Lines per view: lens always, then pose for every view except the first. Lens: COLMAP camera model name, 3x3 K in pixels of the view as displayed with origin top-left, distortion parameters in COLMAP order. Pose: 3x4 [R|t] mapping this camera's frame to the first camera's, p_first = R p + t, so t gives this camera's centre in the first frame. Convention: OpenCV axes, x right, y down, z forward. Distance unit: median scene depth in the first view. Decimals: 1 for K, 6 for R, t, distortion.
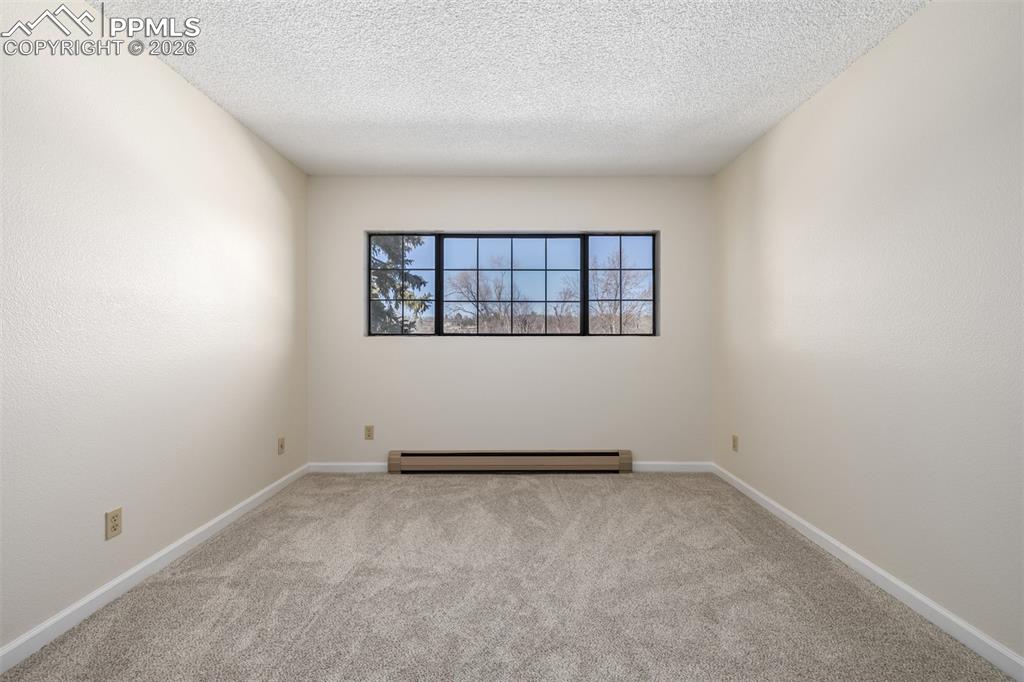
lens RADIAL K [[430.5, 0, 504.2], [0, 430.5, 337.4], [0, 0, 1]] dist [0.001294, 0.000570]
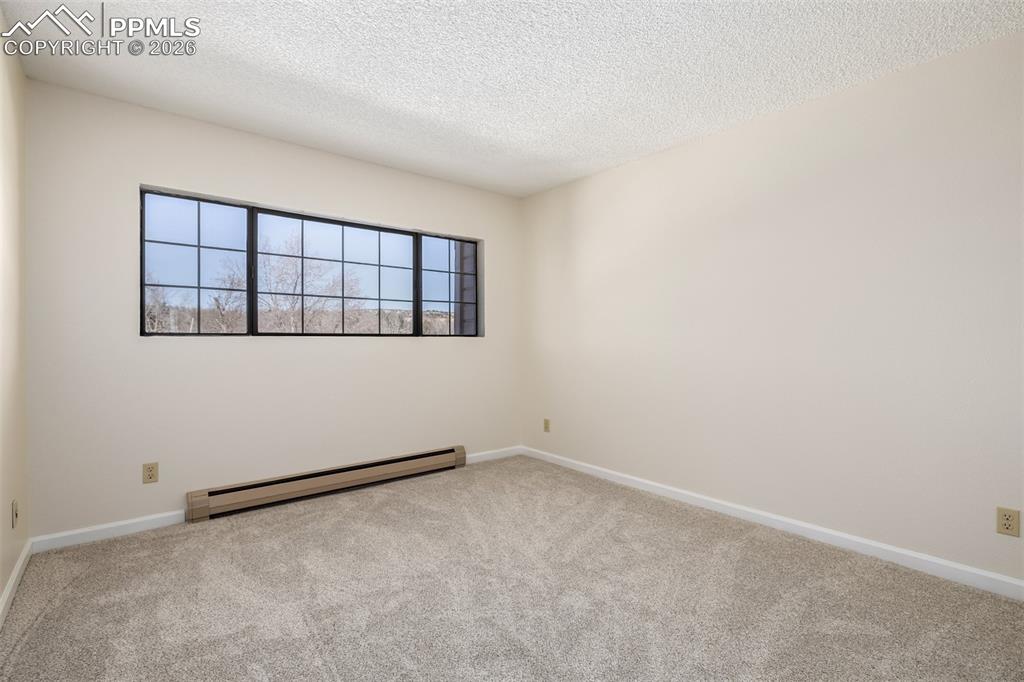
lens RADIAL K [[480.0, 0, 515.1], [0, 480.0, 337.4], [0, 0, 1]] dist [-0.004328, 0.000345]
pose [[0.765090, 0.002358, 0.643918, -0.413616], [-0.002722, 0.999996, -0.000428, -0.001894], [-0.643917, -0.001425, 0.765094, 0.021308]]
